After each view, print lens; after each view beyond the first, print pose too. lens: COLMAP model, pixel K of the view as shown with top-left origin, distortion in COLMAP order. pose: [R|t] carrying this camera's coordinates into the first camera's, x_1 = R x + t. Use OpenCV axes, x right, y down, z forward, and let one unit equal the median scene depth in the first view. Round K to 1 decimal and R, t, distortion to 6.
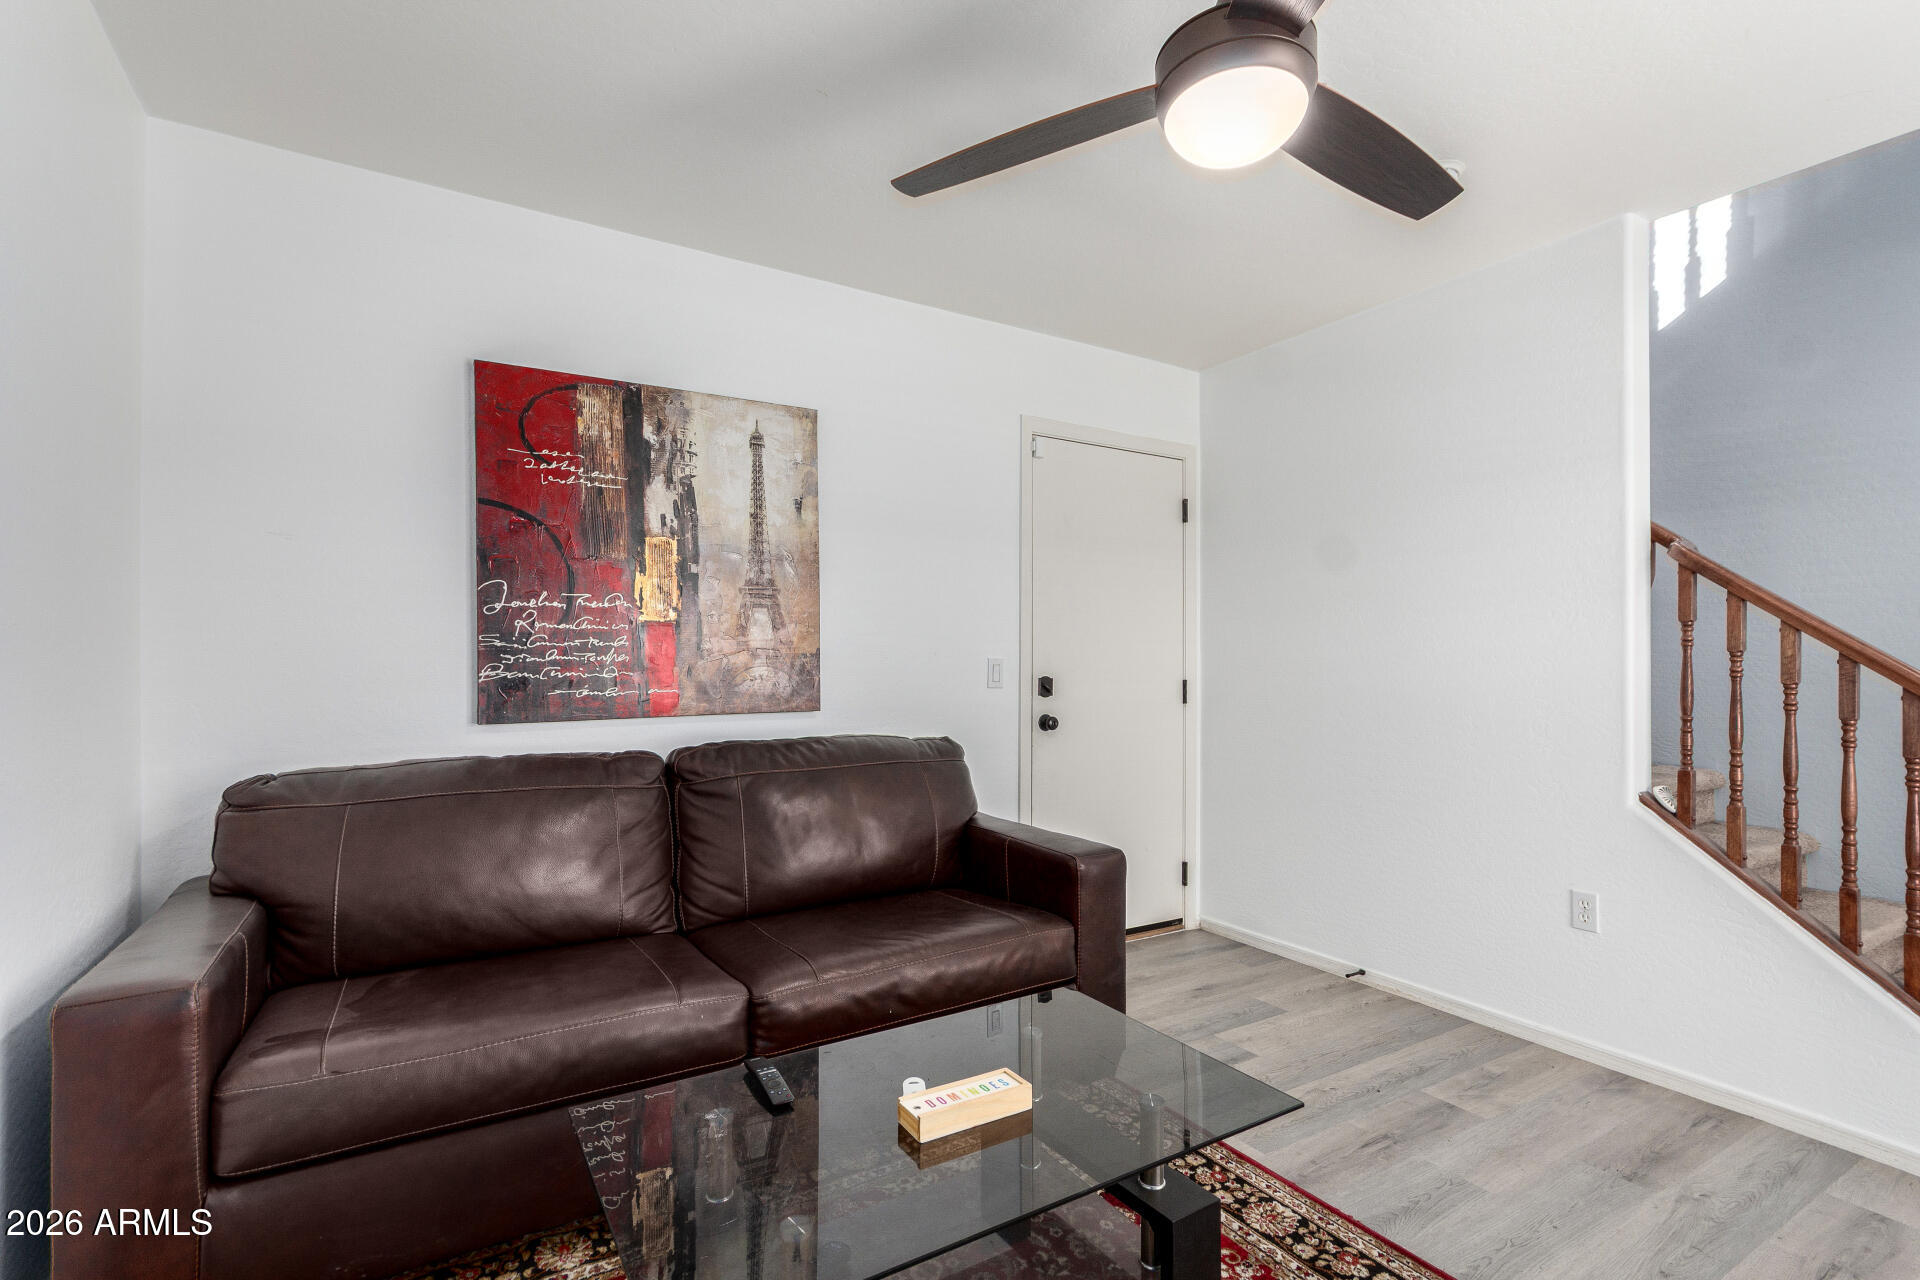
lens RADIAL K [[897.1, 0, 953.5], [0, 897.1, 656.3], [0, 0, 1]] dist [0.007641, -0.002564]
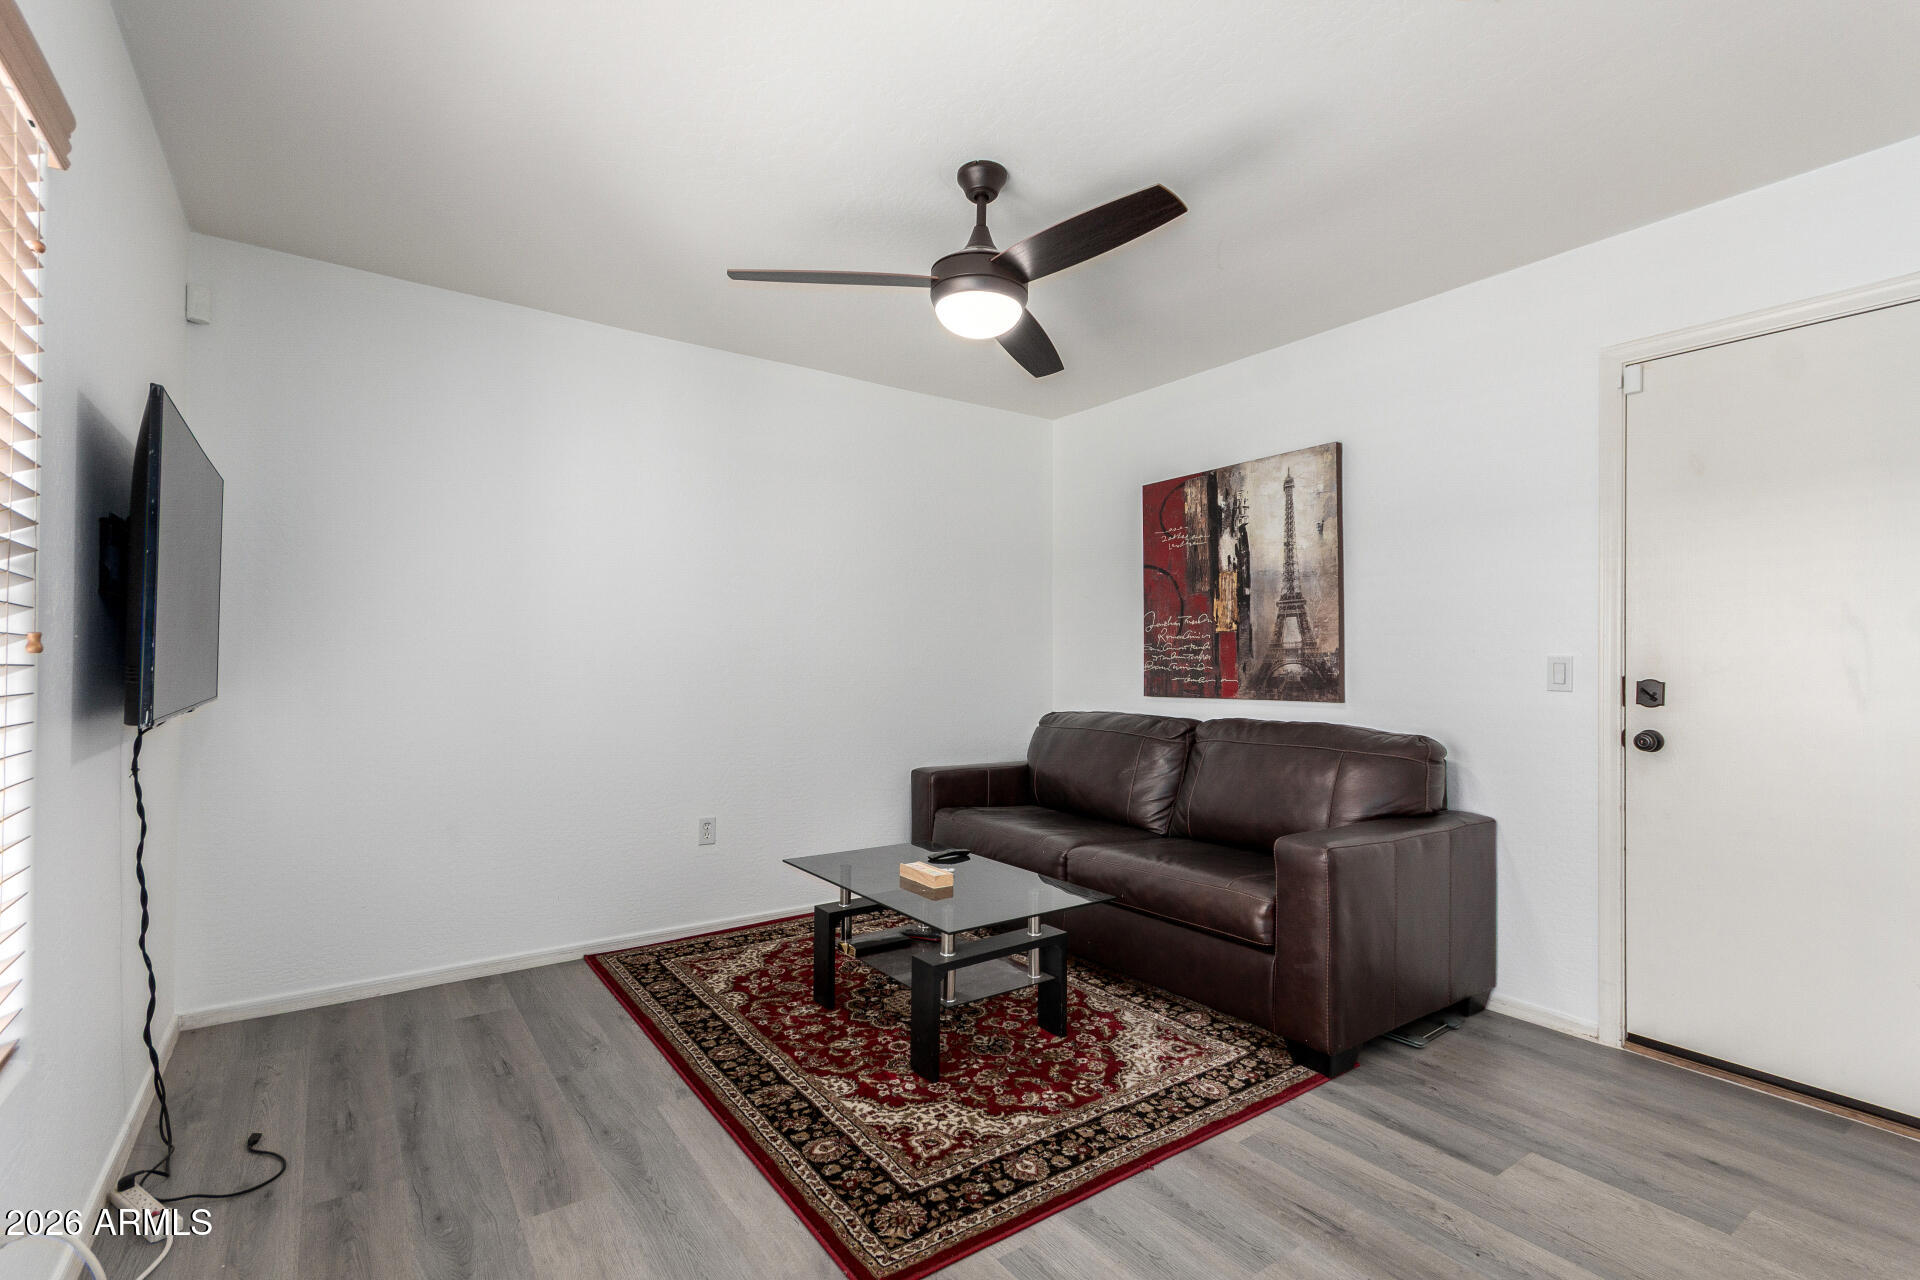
lens RADIAL K [[897.1, 0, 952.4], [0, 897.1, 640.9], [0, 0, 1]] dist [0.007641, -0.002564]
pose [[0.053573, -0.017985, -0.998402, 1.055486], [0.009080, 0.999805, -0.017523, -0.002816], [0.998523, -0.008127, 0.053726, 0.483160]]
